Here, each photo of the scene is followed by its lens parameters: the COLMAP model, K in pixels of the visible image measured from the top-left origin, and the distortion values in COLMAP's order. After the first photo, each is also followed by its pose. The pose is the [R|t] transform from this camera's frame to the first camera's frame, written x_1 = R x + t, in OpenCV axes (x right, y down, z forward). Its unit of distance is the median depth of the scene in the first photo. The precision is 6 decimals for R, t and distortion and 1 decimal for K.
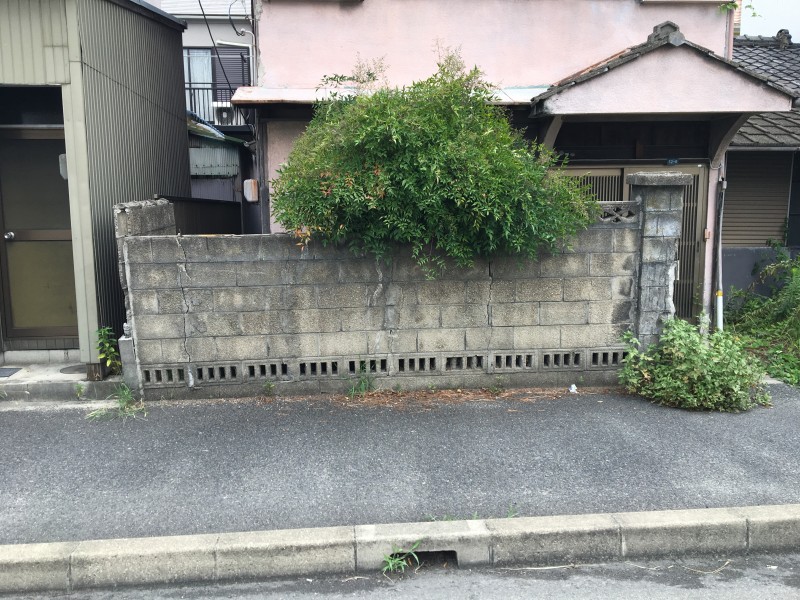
lens RADIAL K [[681.6, 0, 396.9], [0, 681.6, 294.5], [0, 0, 1]] dist [0.094119, -0.139489]
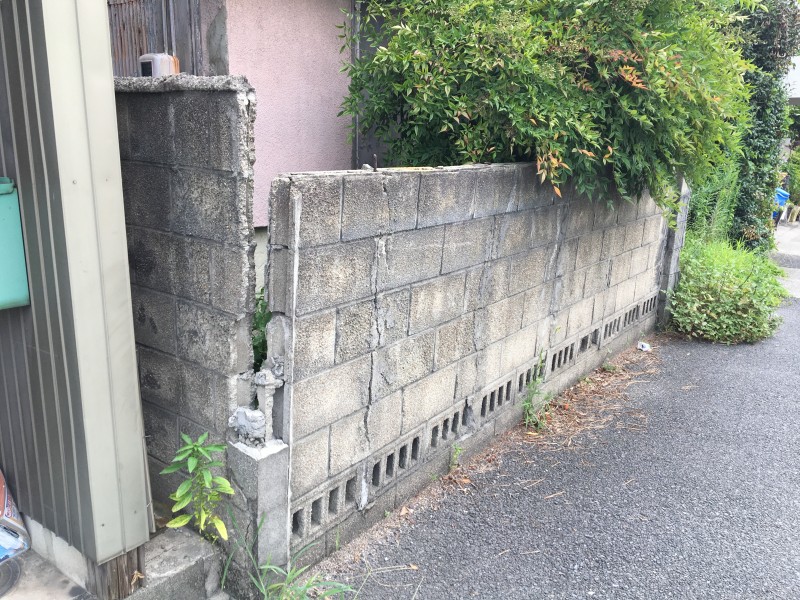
lens RADIAL K [[681.6, 0, 396.9], [0, 681.6, 294.5], [0, 0, 1]] dist [0.094119, -0.139489]
pose [[0.656213, -0.141875, 0.741118, -0.610980], [0.081690, 0.989750, 0.117141, -0.057337], [-0.750141, -0.016328, 0.661076, 0.699523]]
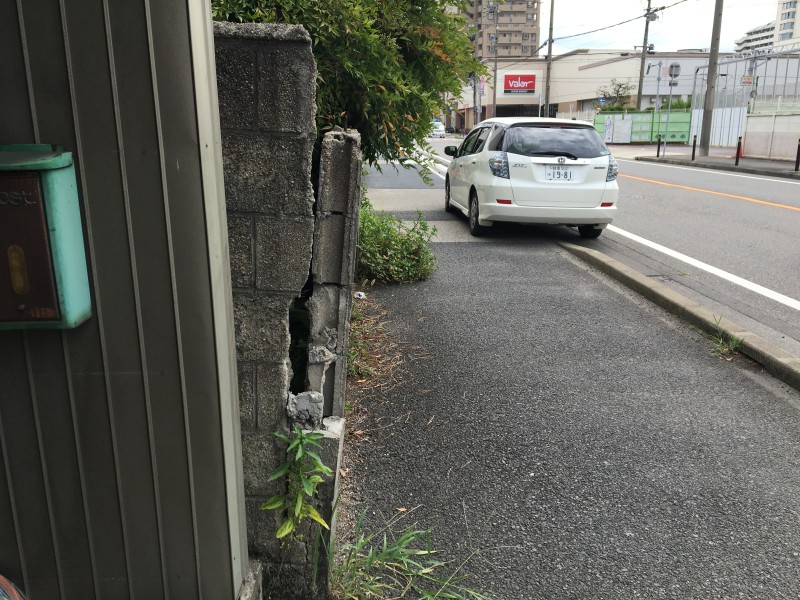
lens RADIAL K [[676.6, 0, 400.0], [0, 676.6, 300.0], [0, 0, 1]] dist [0.009280, -0.008701]
pose [[0.038515, -0.238741, 0.970319, -0.714097], [0.128343, 0.964179, 0.232136, -0.076521], [-0.990982, 0.115593, 0.067777, 0.928752]]
